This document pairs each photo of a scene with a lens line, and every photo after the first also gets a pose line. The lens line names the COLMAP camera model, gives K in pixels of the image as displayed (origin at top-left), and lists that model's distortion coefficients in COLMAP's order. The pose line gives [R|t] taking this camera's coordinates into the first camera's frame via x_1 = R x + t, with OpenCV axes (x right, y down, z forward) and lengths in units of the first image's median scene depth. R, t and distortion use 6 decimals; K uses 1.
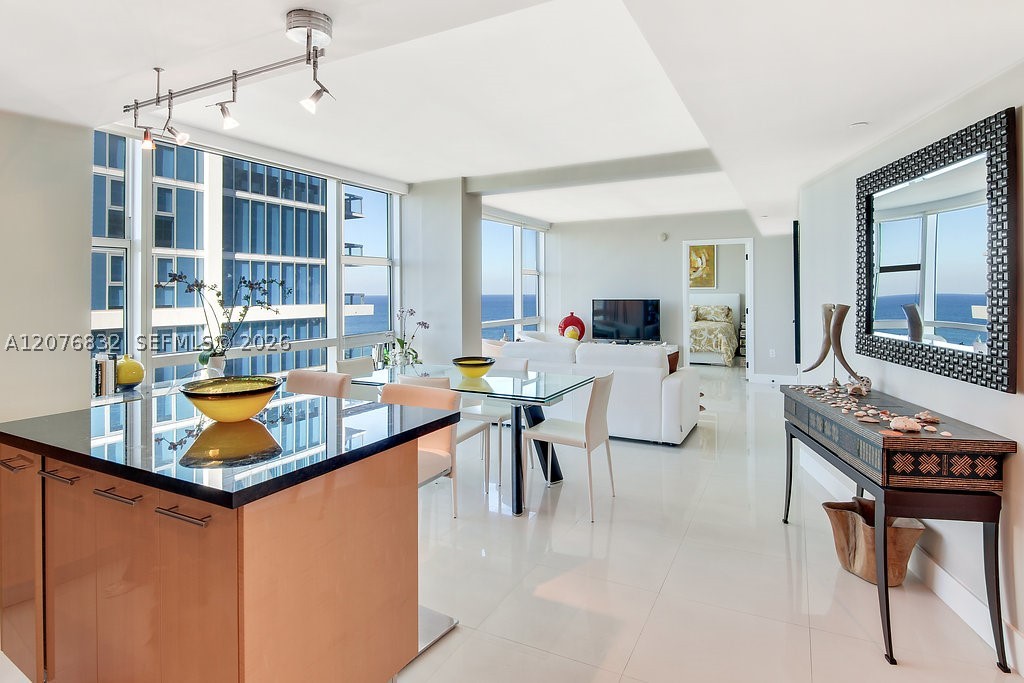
lens RADIAL K [[544.5, 0, 512.3], [0, 544.5, 282.2], [0, 0, 1]] dist [0.000262, -0.001698]
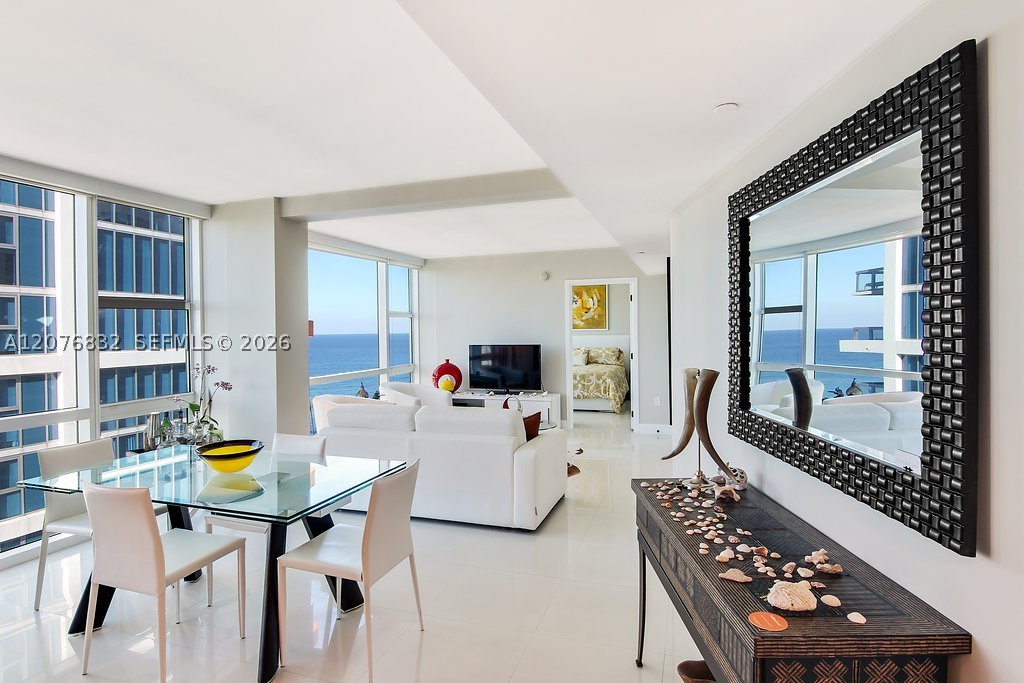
lens RADIAL K [[540.3, 0, 504.0], [0, 540.3, 327.2], [0, 0, 1]] dist [-0.001578, -0.000989]
pose [[0.989823, -0.006508, 0.142153, 0.080372], [0.004773, 0.999910, 0.012541, -0.008577], [-0.142222, -0.011735, 0.989765, 0.113358]]
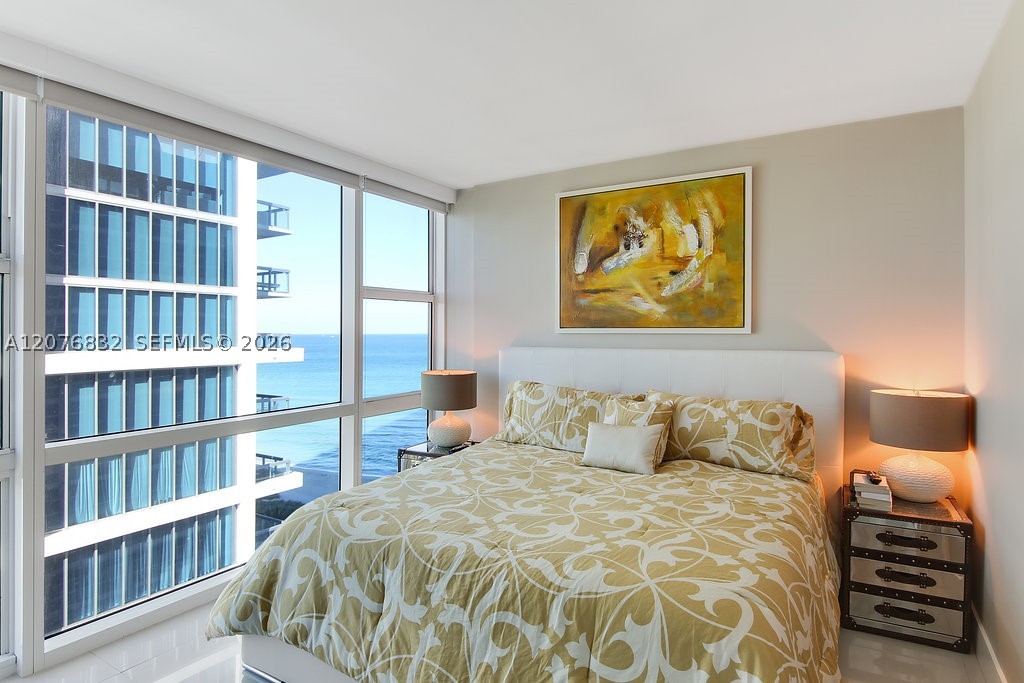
lens RADIAL K [[567.3, 0, 508.9], [0, 567.3, 328.2], [0, 0, 1]] dist [-0.004310, -0.001261]
pose [[0.997442, 0.006092, -0.071219, 0.390571], [-0.005260, 0.999916, 0.011858, 0.009516], [0.071285, -0.011453, 0.997390, 1.011409]]
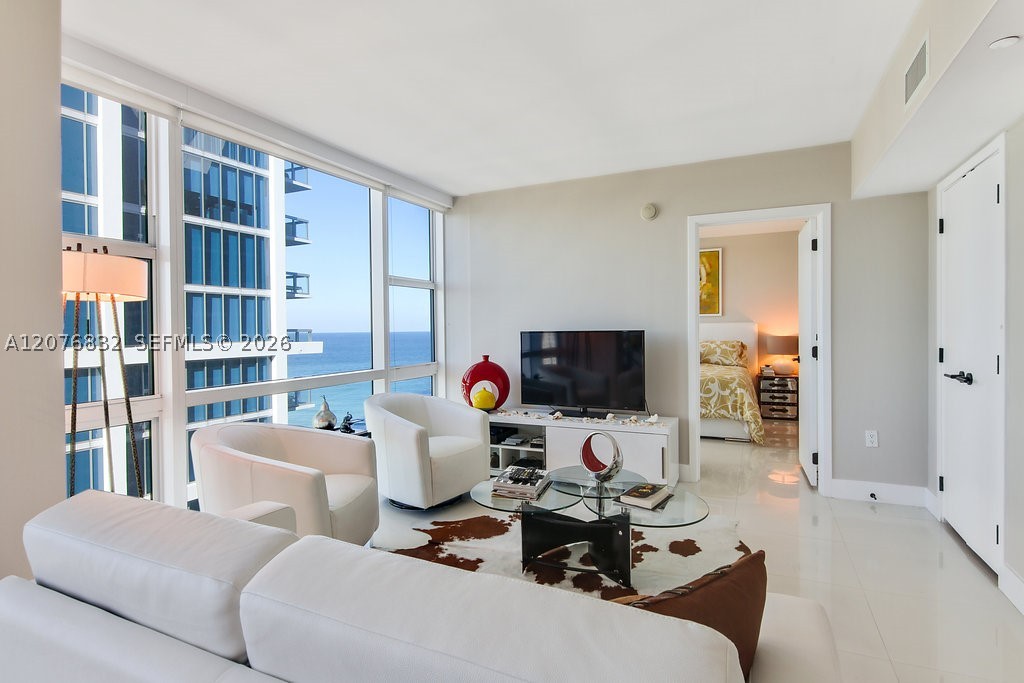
lens RADIAL K [[531.6, 0, 522.5], [0, 531.6, 324.9], [0, 0, 1]] dist [0.000295, -0.000462]
pose [[0.998701, -0.002795, 0.050885, 0.126327], [0.002180, 0.999924, 0.012151, 0.019541], [-0.050915, -0.012024, 0.998631, 0.490325]]
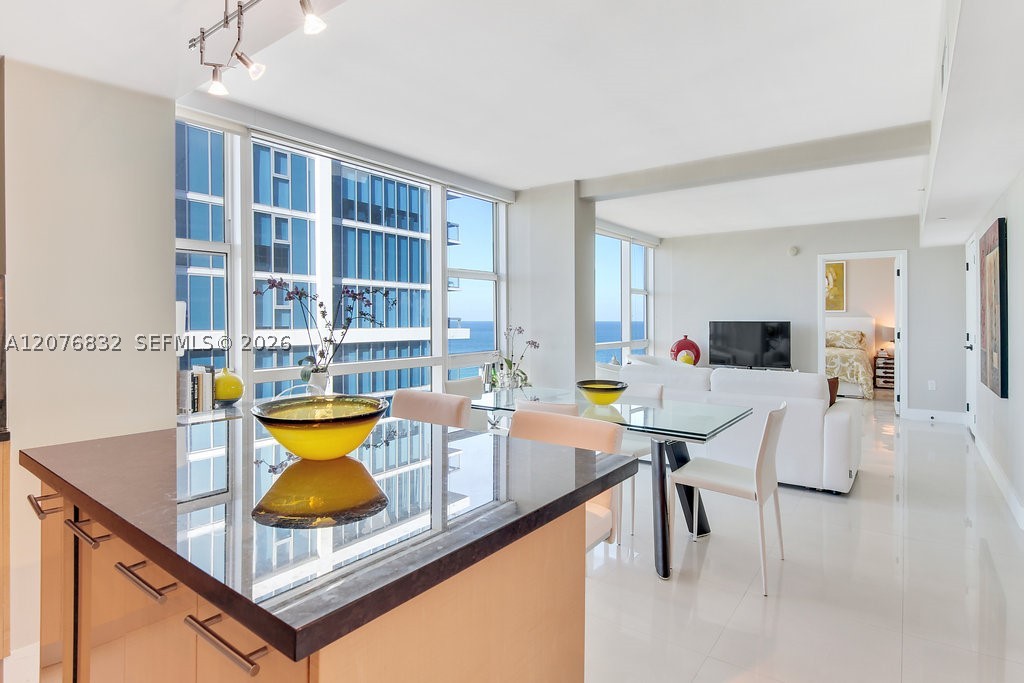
lens RADIAL K [[534.1, 0, 519.3], [0, 534.1, 313.4], [0, 0, 1]] dist [-0.002817, -0.000497]
pose [[0.988241, 0.005689, -0.152801, -0.031778], [-0.004268, 0.999945, 0.009630, 0.011907], [0.152847, -0.008865, 0.988210, 0.072895]]
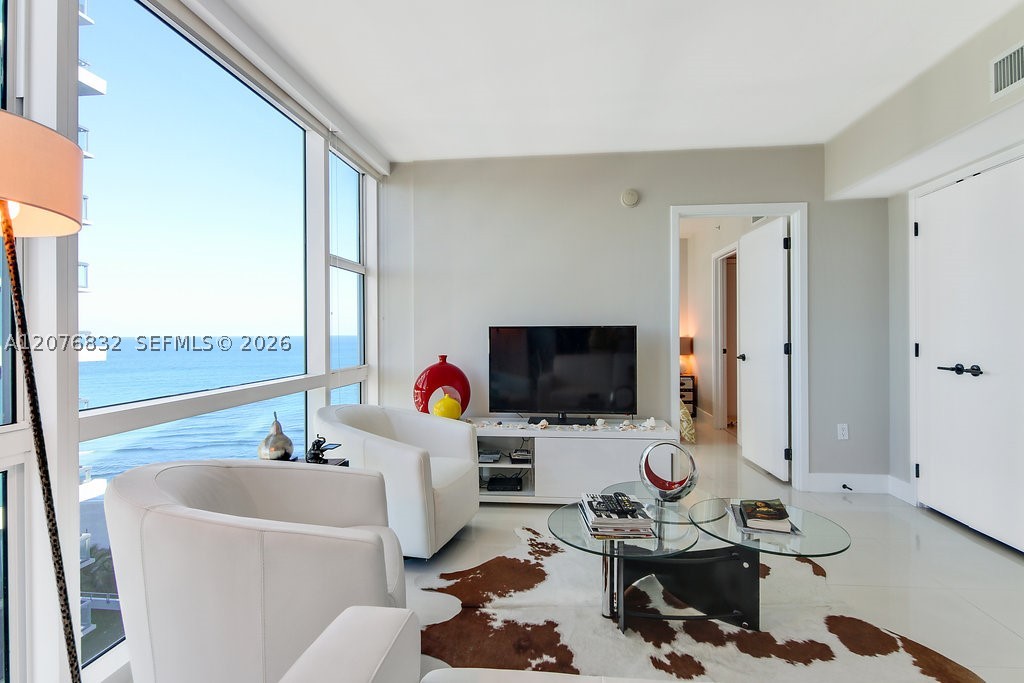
lens RADIAL K [[523.2, 0, 512.3], [0, 523.2, 327.0], [0, 0, 1]] dist [0.001001, -0.001290]
pose [[0.928250, 0.007935, 0.371871, 0.001053], [-0.009525, 0.999952, 0.002437, 0.031934], [-0.371834, -0.005804, 0.928281, 0.607297]]
